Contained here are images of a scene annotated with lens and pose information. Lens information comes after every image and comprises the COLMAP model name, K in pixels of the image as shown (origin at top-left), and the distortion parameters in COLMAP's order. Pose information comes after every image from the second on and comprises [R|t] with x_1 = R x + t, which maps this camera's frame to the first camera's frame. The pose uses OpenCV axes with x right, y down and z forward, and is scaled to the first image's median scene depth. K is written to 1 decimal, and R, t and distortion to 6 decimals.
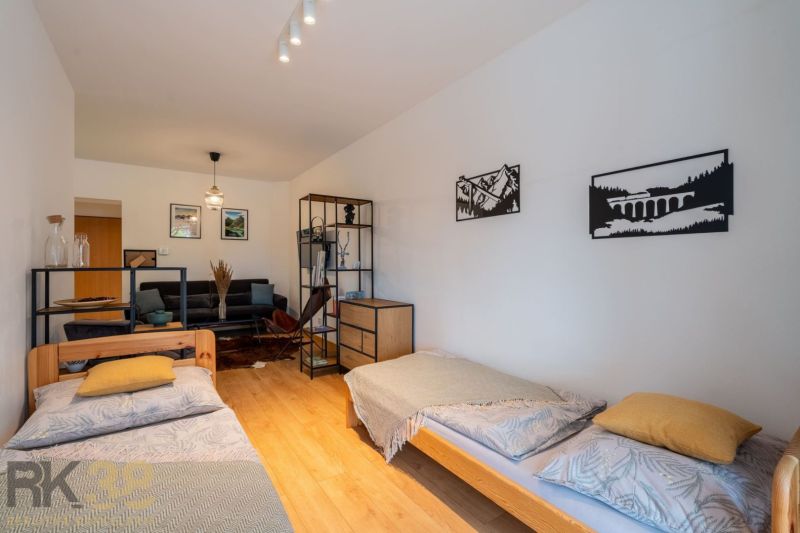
lens RADIAL K [[359.1, 0, 400.7], [0, 359.1, 261.7], [0, 0, 1]] dist [-0.007738, 0.000109]
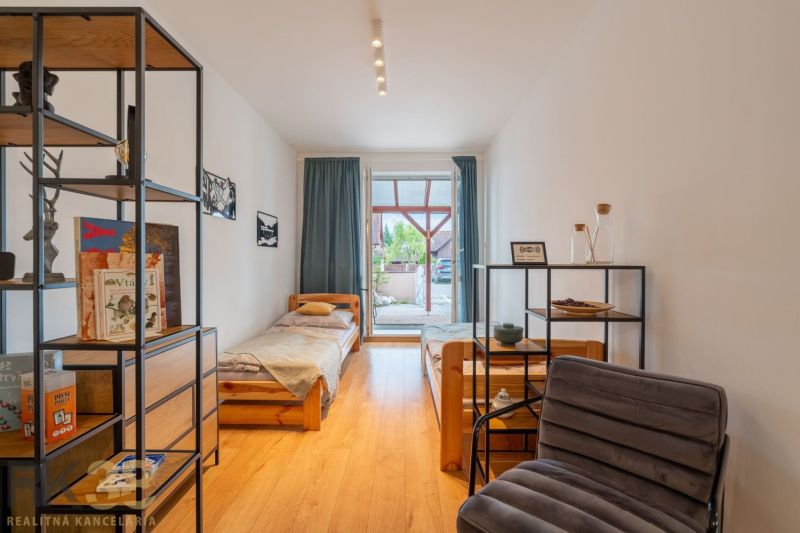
lens RADIAL K [[359.1, 0, 400.7], [0, 359.1, 261.7], [0, 0, 1]] dist [-0.007738, 0.000109]
pose [[-0.820836, -0.003294, 0.571154, -0.366390], [0.000022, 0.999983, 0.005800, 0.001104], [-0.571163, 0.004774, -0.820823, 0.694288]]
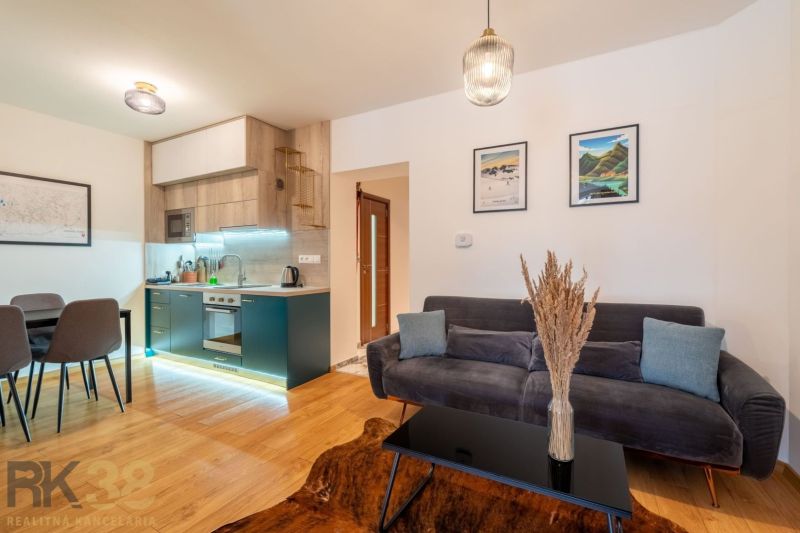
lens RADIAL K [[359.1, 0, 400.7], [0, 359.1, 261.7], [0, 0, 1]] dist [-0.007738, 0.000109]
pose [[0.454083, -0.003267, -0.890954, -0.209094], [0.005365, 0.999985, -0.000932, 0.003170], [0.890943, -0.004356, 0.454094, 0.625680]]
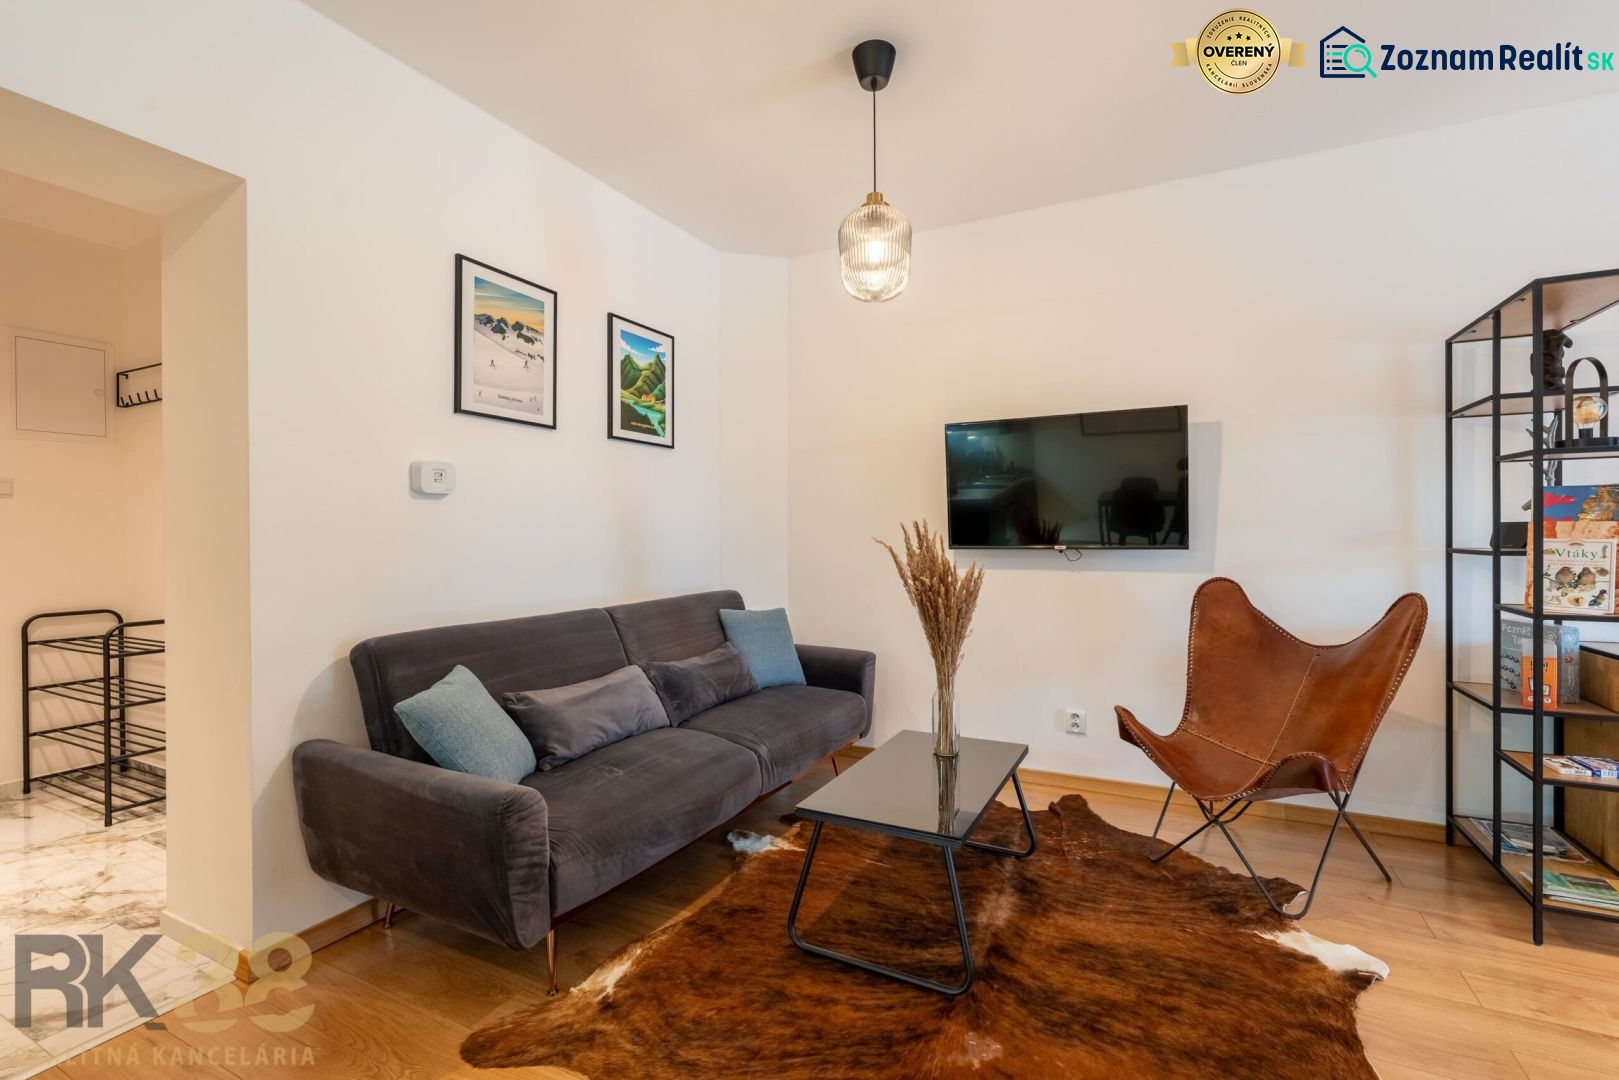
lens RADIAL K [[726.8, 0, 810.9], [0, 726.8, 530.3], [0, 0, 1]] dist [-0.007738, 0.000109]
pose [[0.875663, -0.002173, 0.482917, -0.629675], [0.002534, 0.999997, -0.000095, 0.001100], [-0.482916, 0.001307, 0.875666, 0.496791]]
